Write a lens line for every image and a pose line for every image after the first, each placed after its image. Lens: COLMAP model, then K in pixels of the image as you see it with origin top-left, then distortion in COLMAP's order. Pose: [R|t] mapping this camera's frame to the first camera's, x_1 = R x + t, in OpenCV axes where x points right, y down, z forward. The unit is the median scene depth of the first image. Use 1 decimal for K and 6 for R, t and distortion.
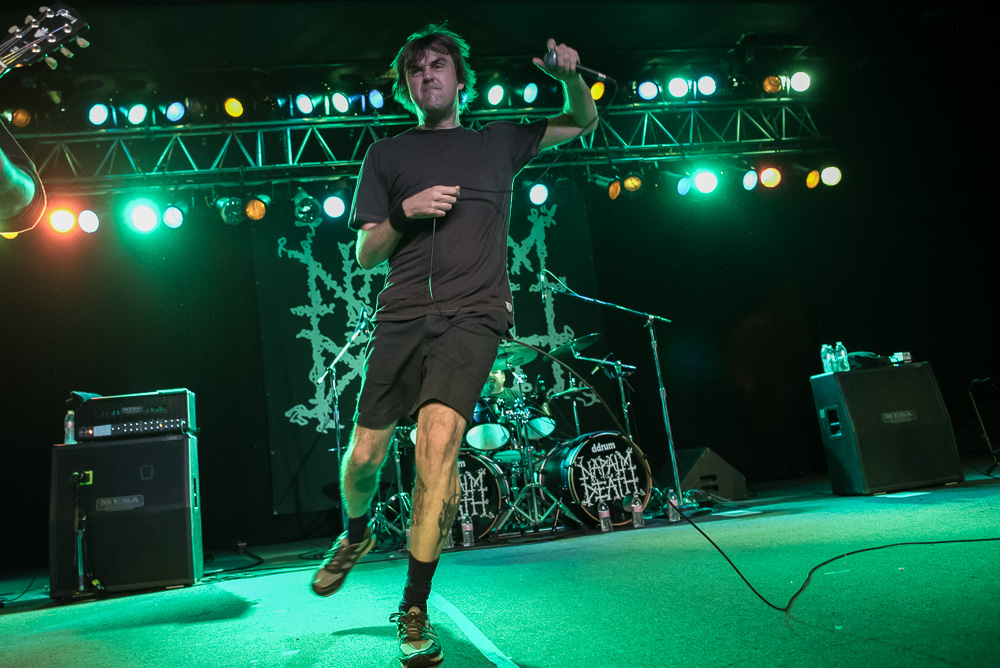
lens RADIAL K [[792.2, 0, 419.1], [0, 792.2, 281.6], [0, 0, 1]] dist [-0.056184, 0.005517]
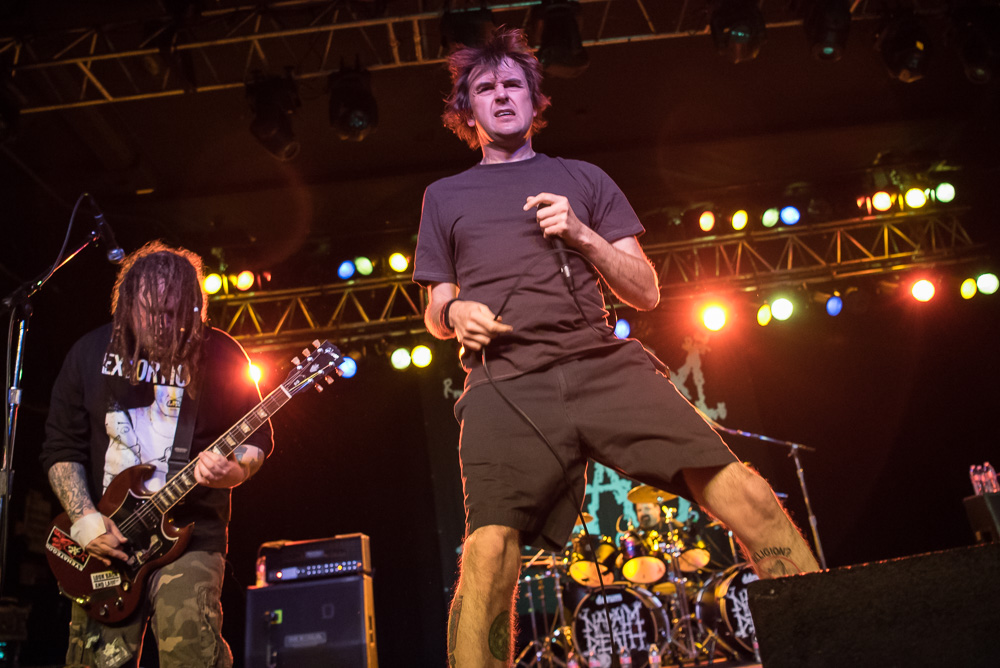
lens RADIAL K [[819.9, 0, 491.8], [0, 819.9, 273.3], [0, 0, 1]] dist [-0.048039, 0.006079]
pose [[0.989918, -0.067794, -0.124363, 0.052161], [0.048033, 0.986664, -0.155520, -0.035699], [0.133248, 0.147978, 0.979973, -0.150168]]
